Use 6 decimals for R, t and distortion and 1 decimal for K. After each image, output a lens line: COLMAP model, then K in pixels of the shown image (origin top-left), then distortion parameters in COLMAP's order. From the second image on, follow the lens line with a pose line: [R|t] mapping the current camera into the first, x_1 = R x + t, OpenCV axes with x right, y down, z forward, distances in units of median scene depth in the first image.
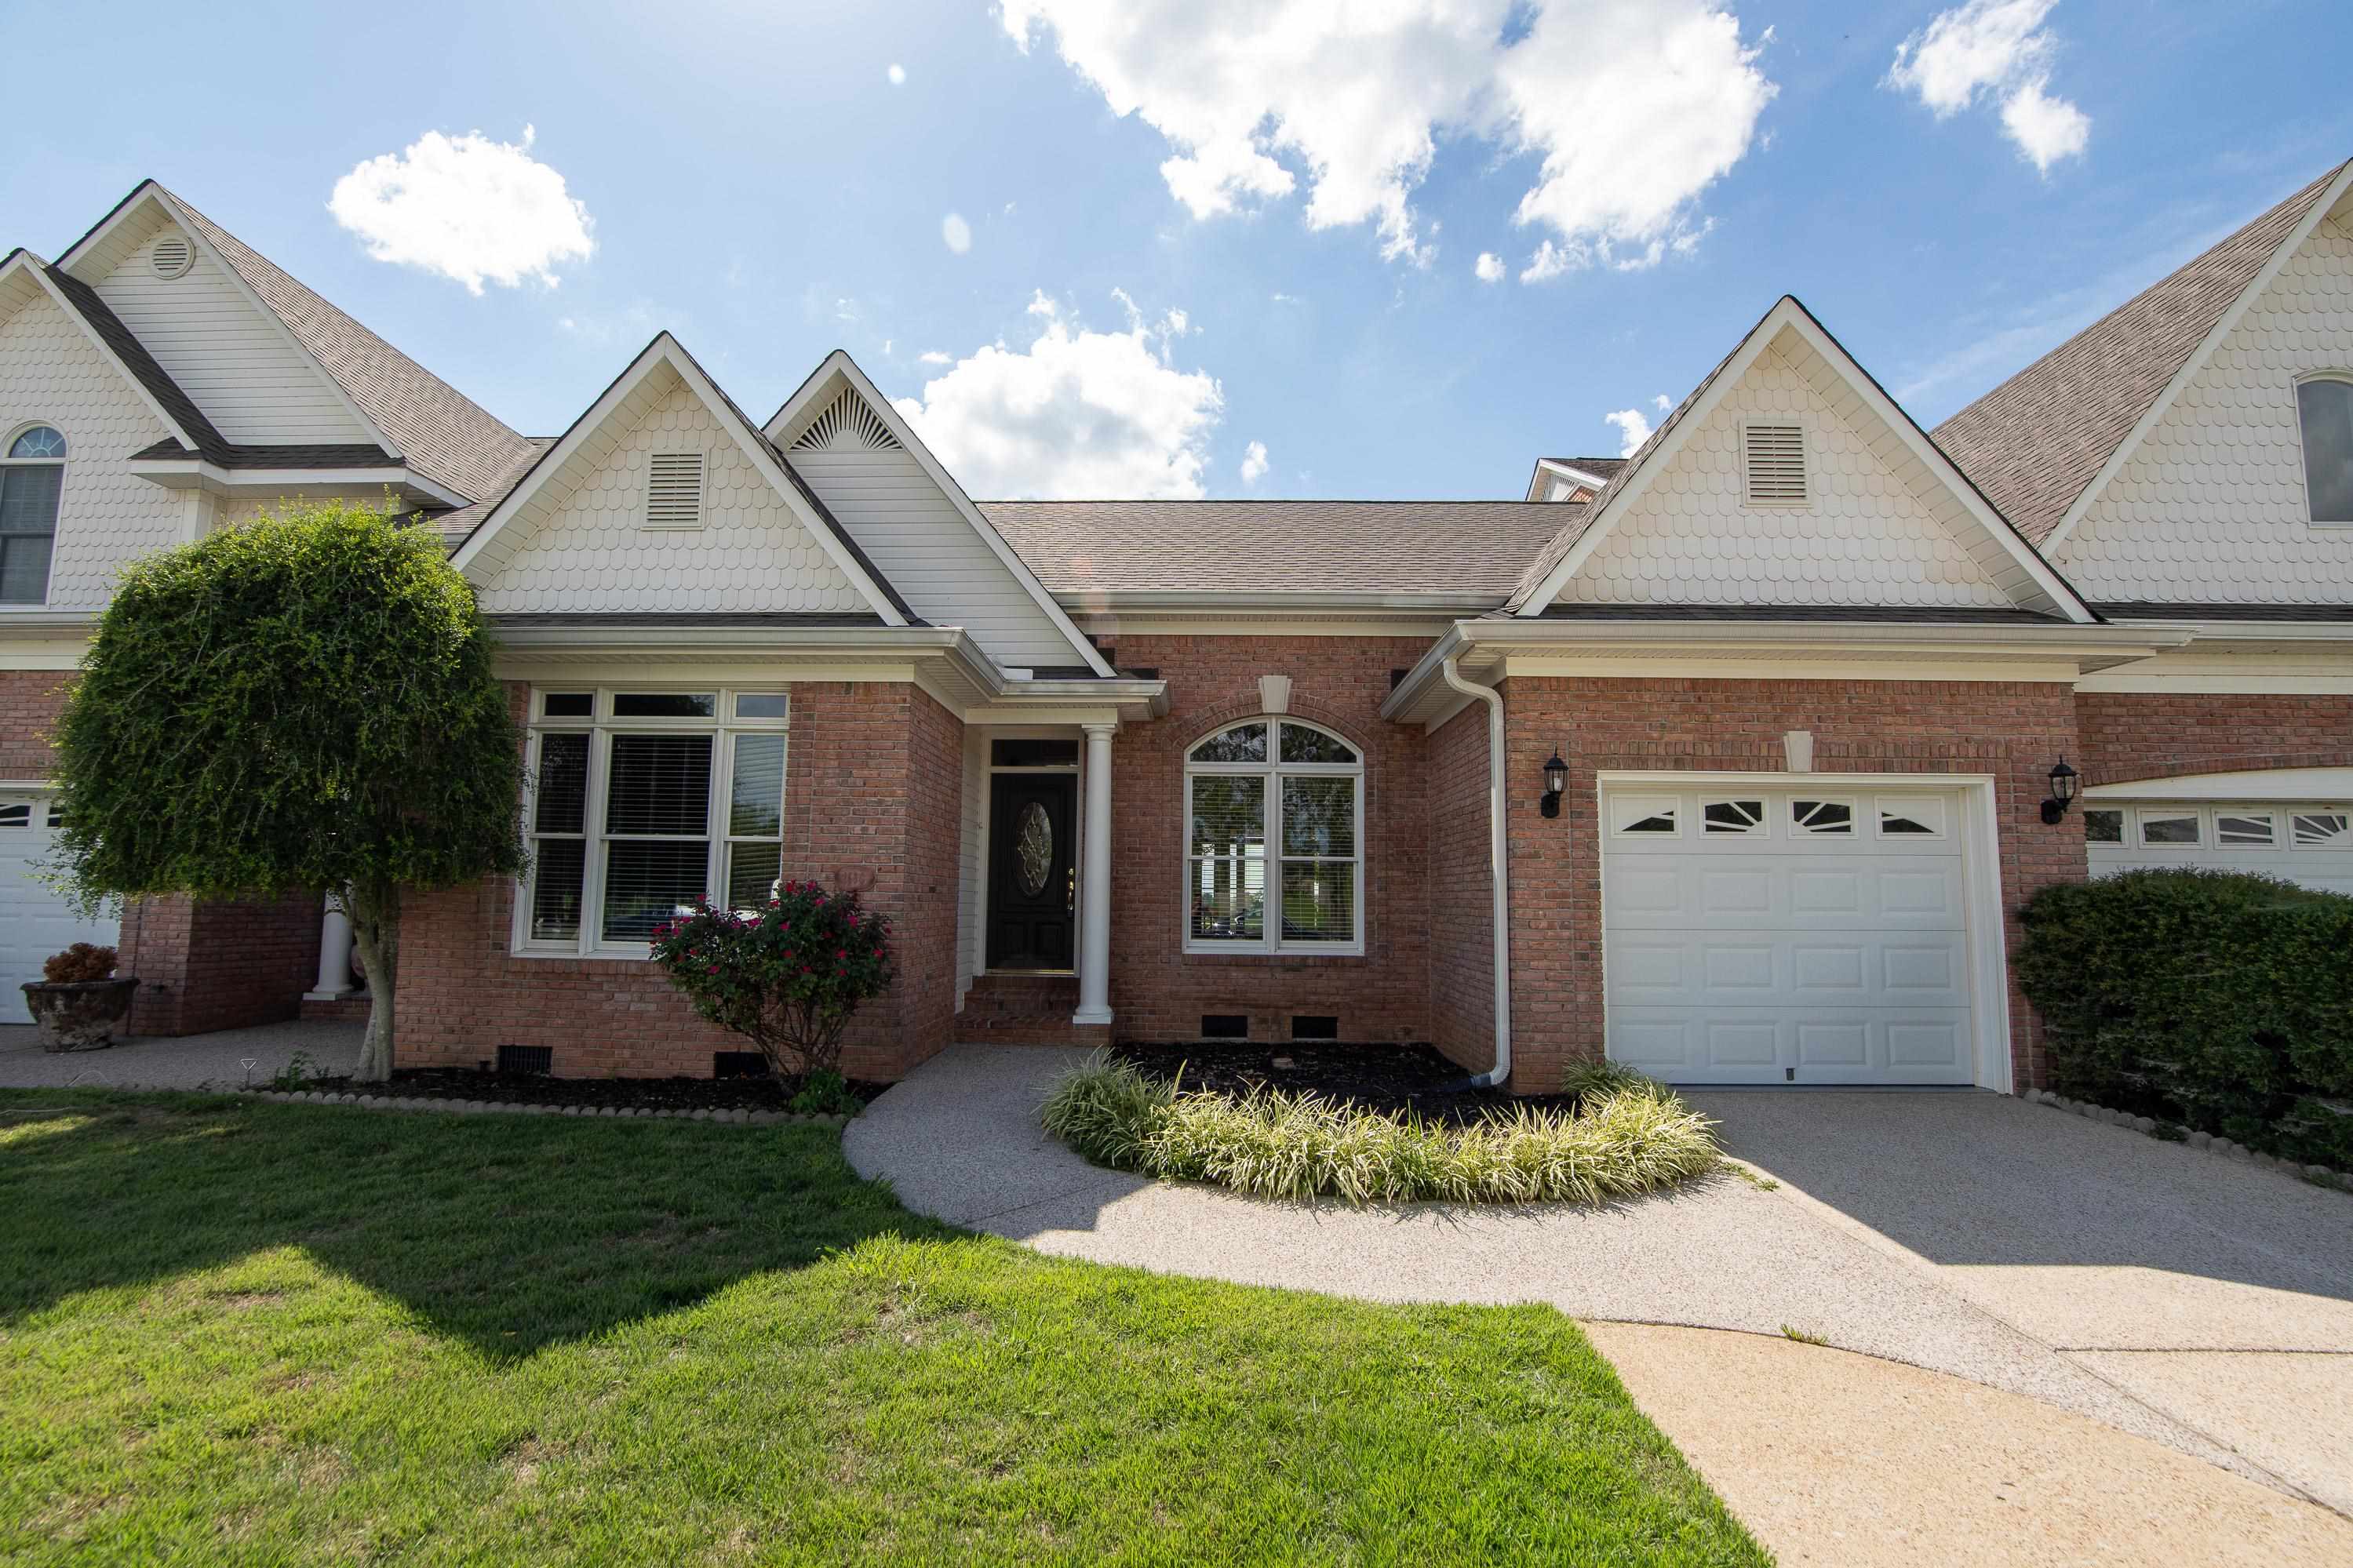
lens RADIAL K [[990.7, 0, 1176.7], [0, 990.7, 792.1], [0, 0, 1]] dist [-0.000639, -0.000011]
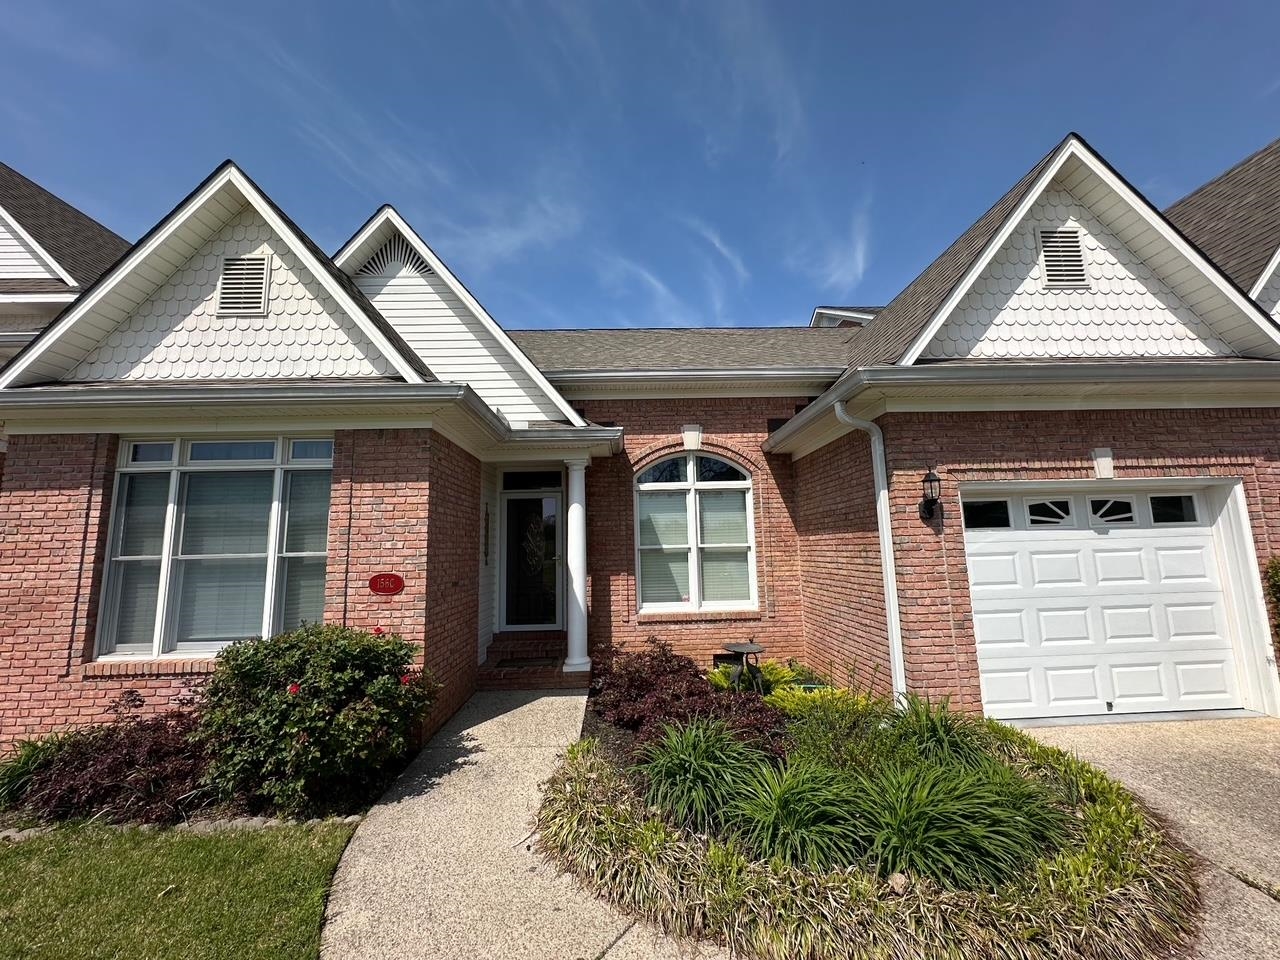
lens RADIAL K [[515.5, 0, 641.3], [0, 515.5, 475.6], [0, 0, 1]] dist [0.001921, 0.000093]
pose [[0.998039, -0.028610, 0.055679, -0.033872], [0.031018, 0.998599, -0.042872, -0.012680], [-0.054375, 0.044515, 0.997528, 0.318749]]
